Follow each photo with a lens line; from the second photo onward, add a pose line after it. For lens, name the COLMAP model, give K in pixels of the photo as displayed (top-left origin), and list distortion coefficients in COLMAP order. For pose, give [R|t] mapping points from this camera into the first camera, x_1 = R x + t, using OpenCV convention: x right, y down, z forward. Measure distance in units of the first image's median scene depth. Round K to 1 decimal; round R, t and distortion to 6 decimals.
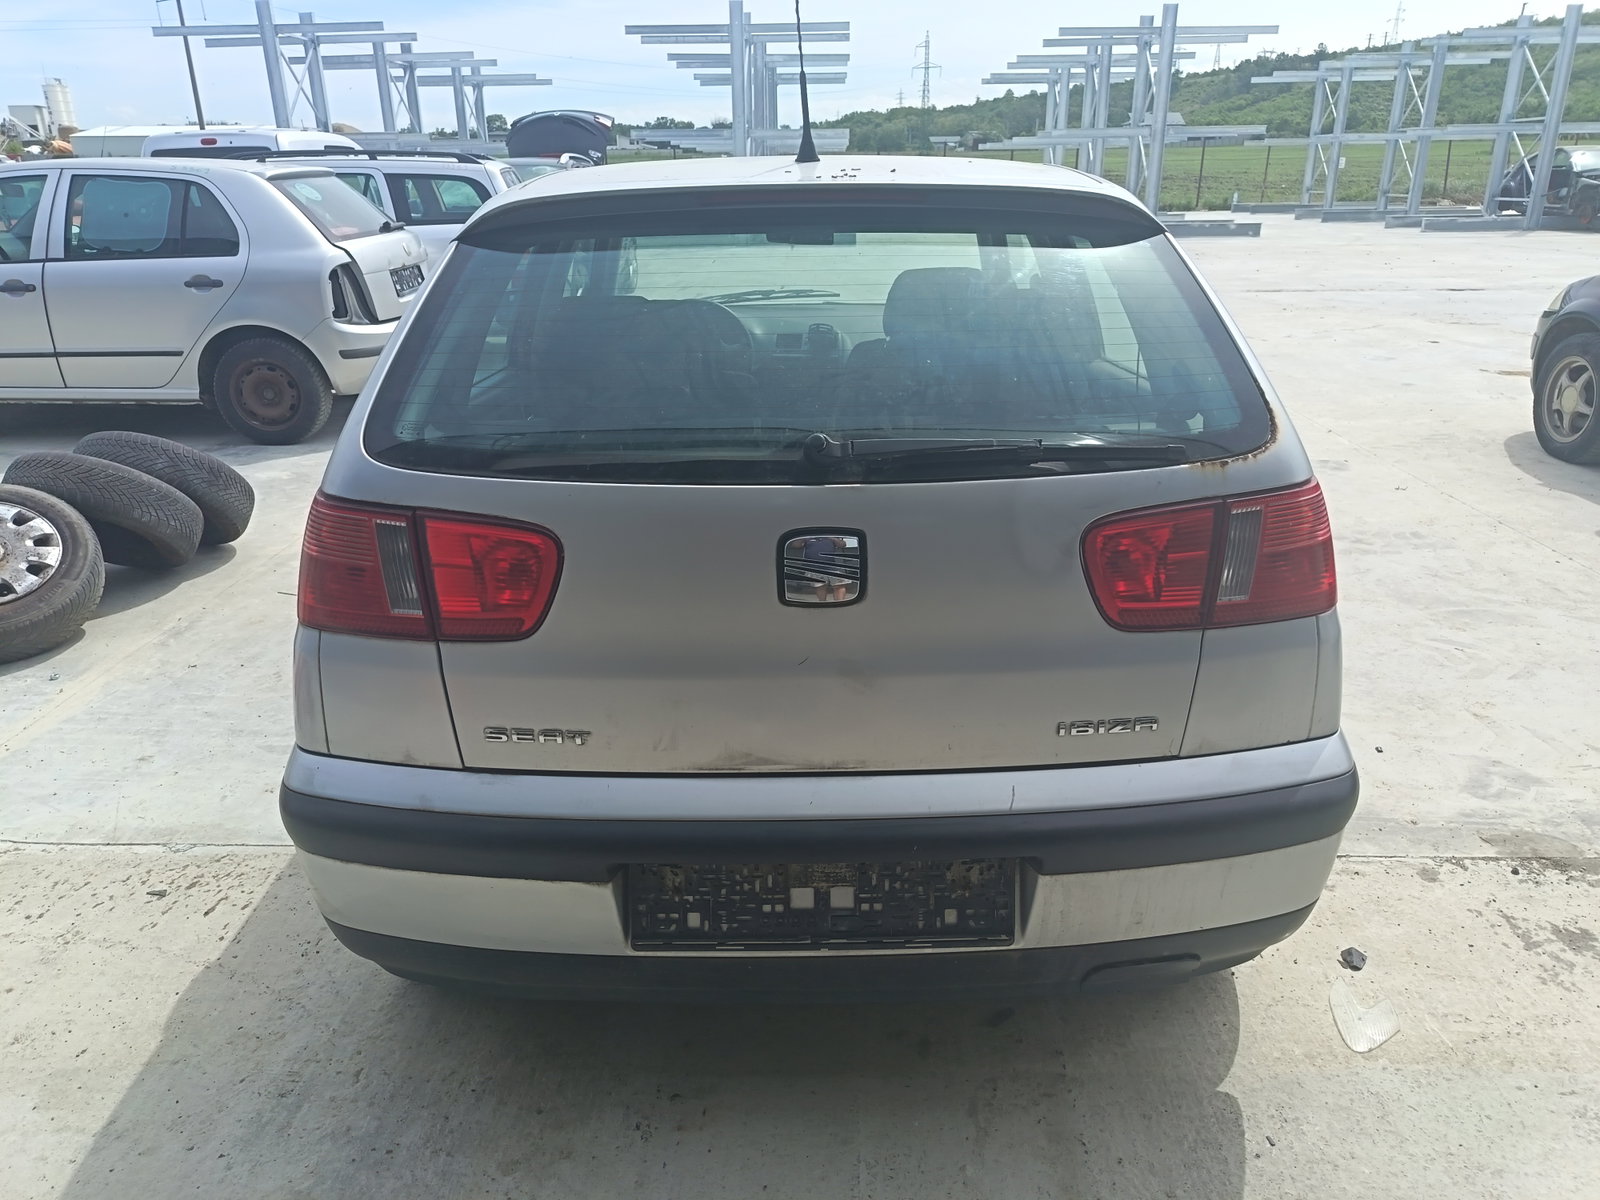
lens RADIAL K [[1145.6, 0, 799.7], [0, 1145.6, 600.4], [0, 0, 1]] dist [0.012164, 0.000951]
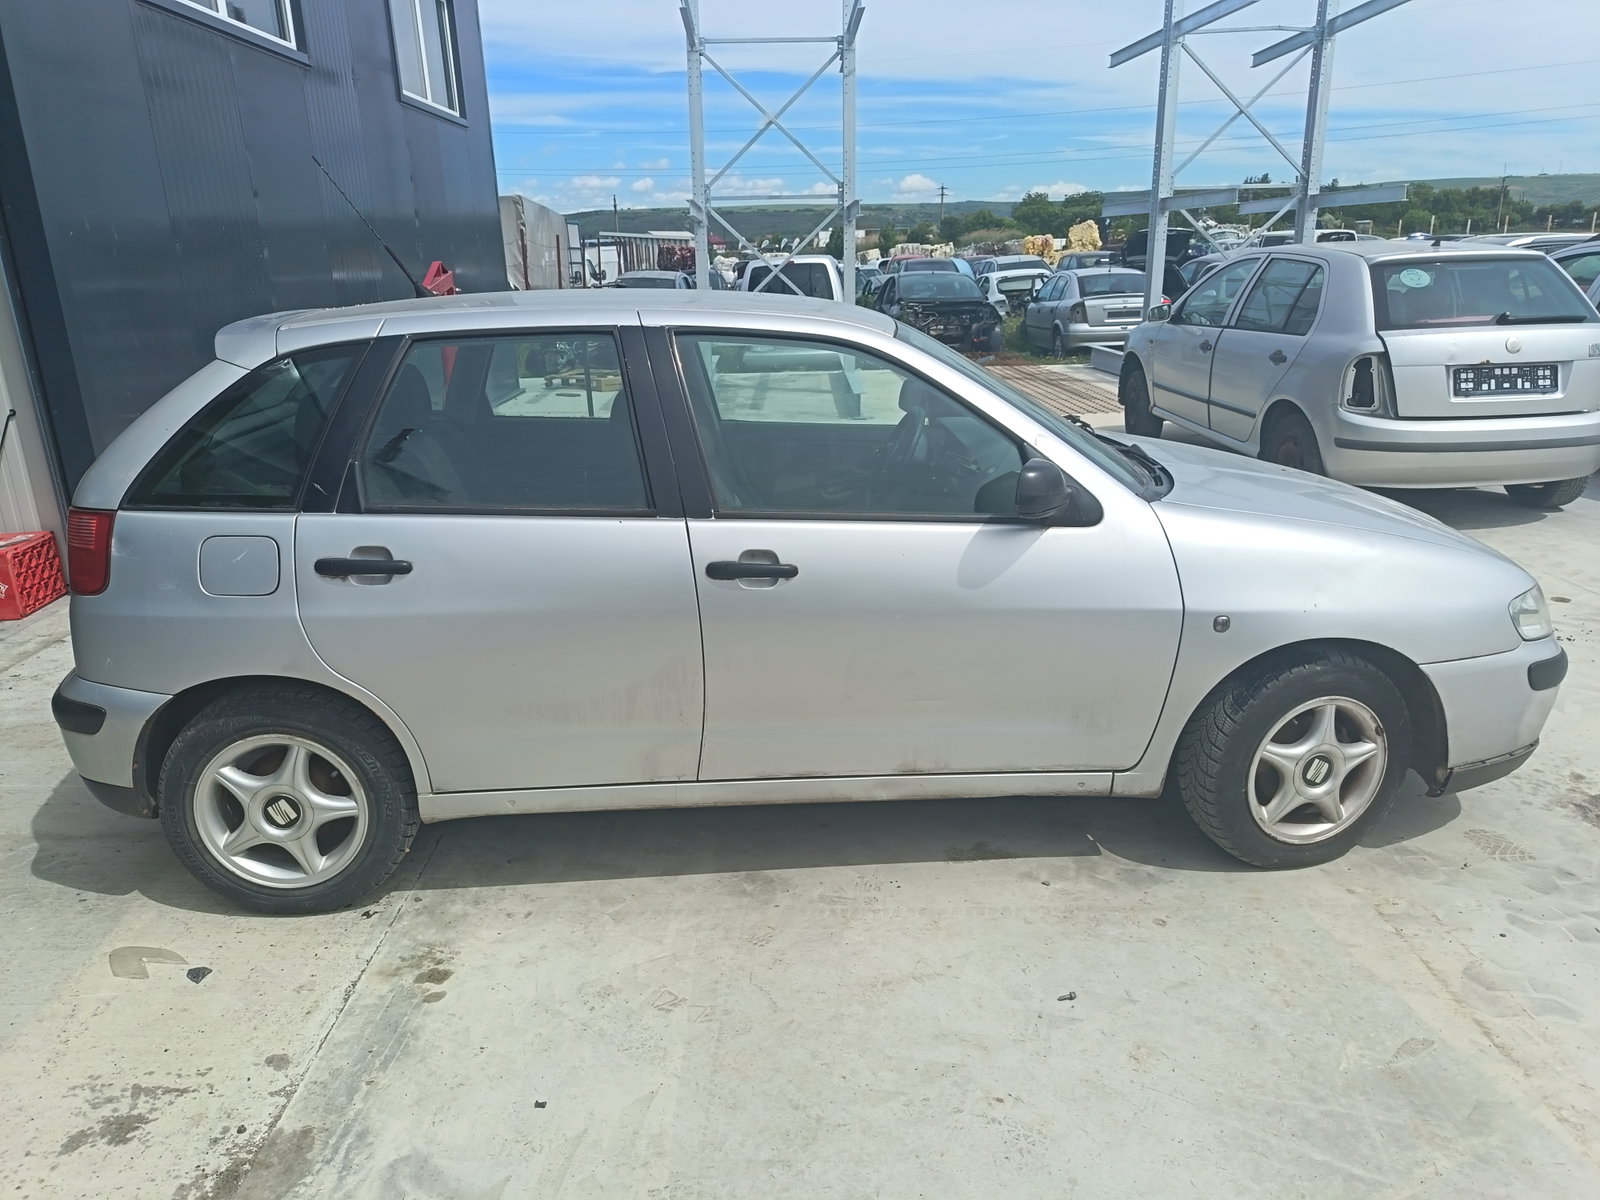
lens RADIAL K [[1145.6, 0, 800.5], [0, 1145.6, 603.9], [0, 0, 1]] dist [0.012164, 0.000951]
pose [[0.028855, 0.305564, -0.951734, 1.387151], [-0.330738, 0.901420, 0.279382, -0.524355], [0.943281, 0.306713, 0.127072, 1.205419]]
